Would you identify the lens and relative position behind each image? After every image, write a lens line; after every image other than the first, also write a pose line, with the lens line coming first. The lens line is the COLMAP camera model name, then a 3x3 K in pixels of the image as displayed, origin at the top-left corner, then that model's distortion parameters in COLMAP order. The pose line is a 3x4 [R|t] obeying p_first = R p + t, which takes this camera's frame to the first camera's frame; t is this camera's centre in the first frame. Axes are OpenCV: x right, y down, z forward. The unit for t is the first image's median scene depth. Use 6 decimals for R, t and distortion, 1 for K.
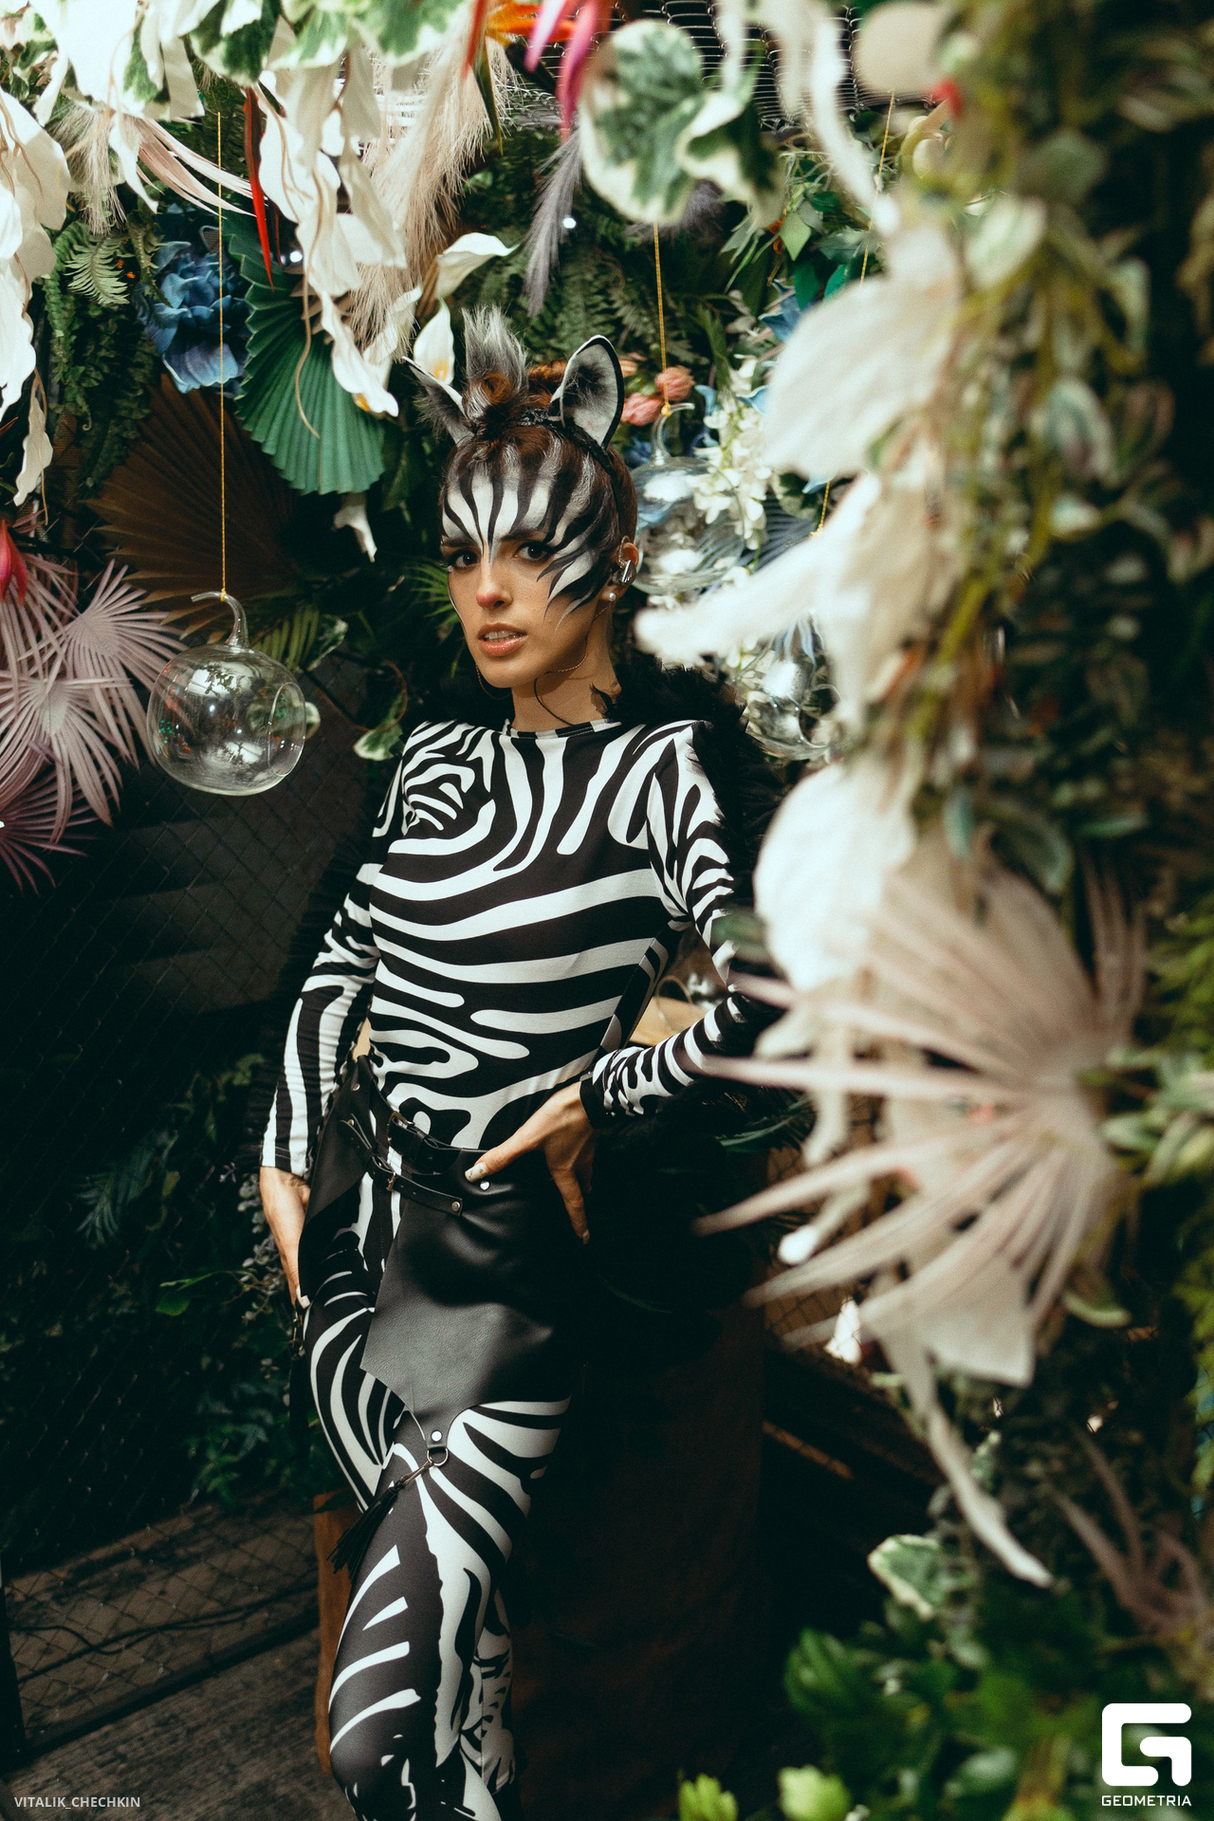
lens RADIAL K [[1748.4, 0, 592.6], [0, 1748.4, 916.6], [0, 0, 1]] dist [-0.015983, 0.000000]
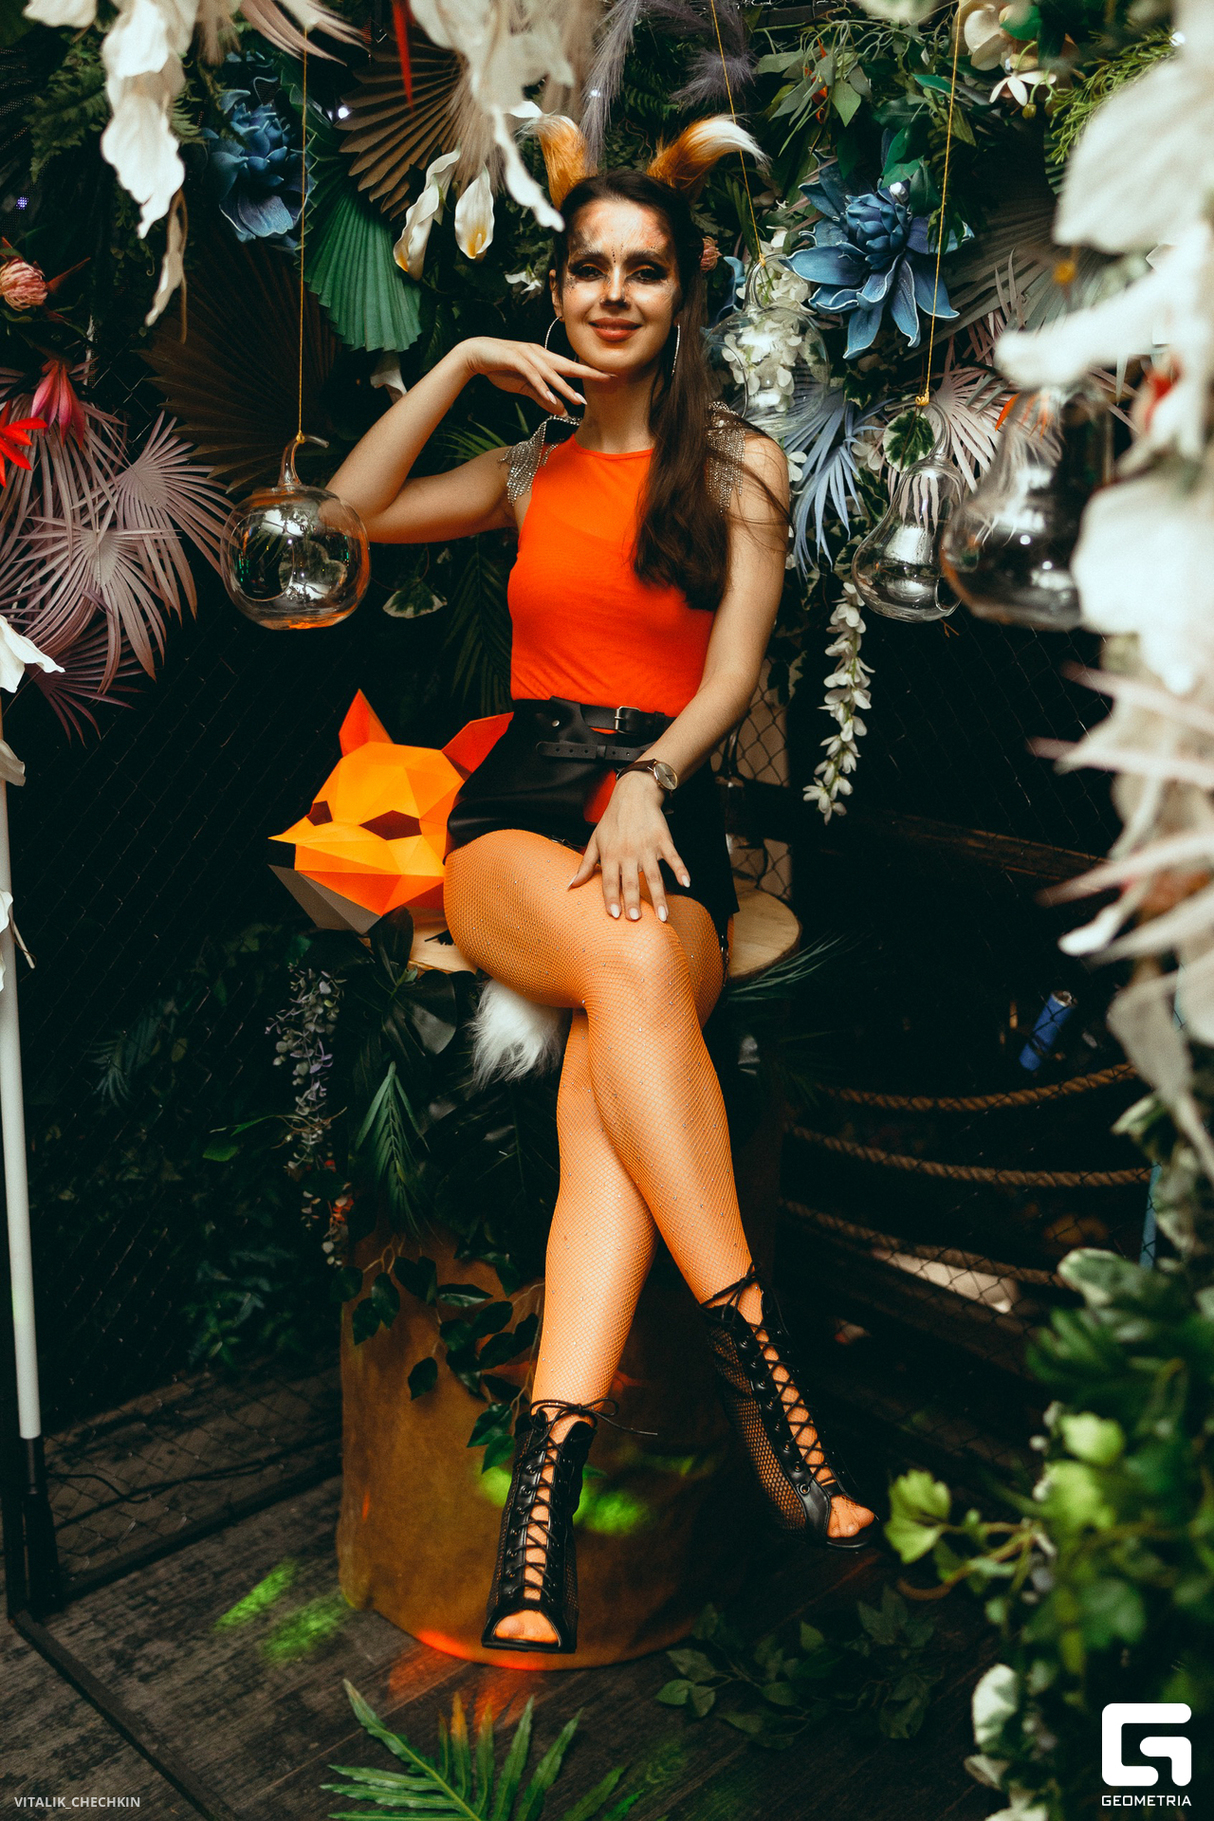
lens RADIAL K [[1748.4, 0, 600.5], [0, 1748.4, 913.5], [0, 0, 1]] dist [-0.015983, 0.000000]
pose [[0.997087, -0.002079, 0.076243, -0.092364], [-0.000763, 0.999307, 0.037225, 0.043770], [-0.076268, -0.037175, 0.996394, -0.030405]]
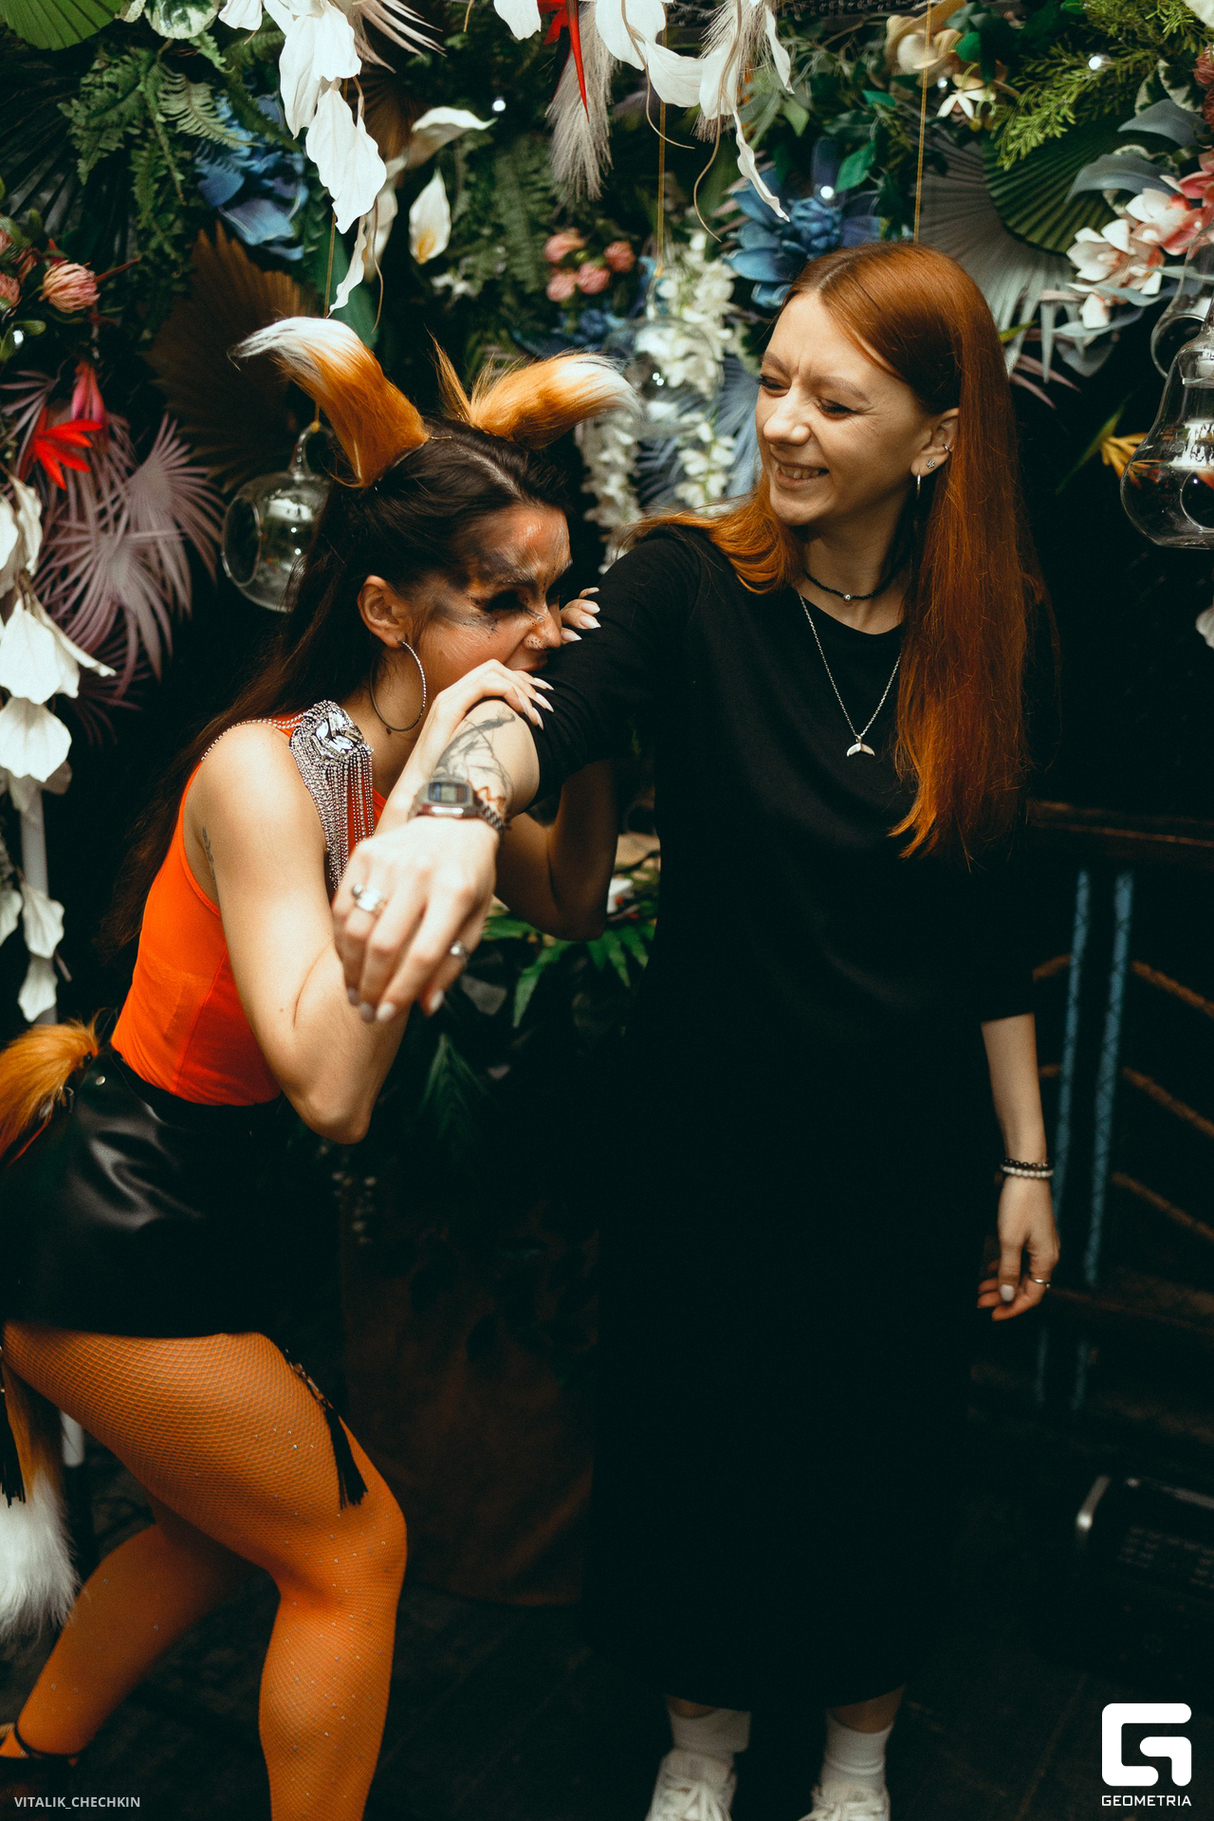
lens RADIAL K [[1748.4, 0, 616.7], [0, 1748.4, 922.2], [0, 0, 1]] dist [-0.015983, 0.000000]
pose [[0.945543, -0.097886, 0.310429, -0.340350], [0.088956, 0.995114, 0.042831, 0.064825], [-0.313104, -0.012884, 0.949631, -0.046658]]
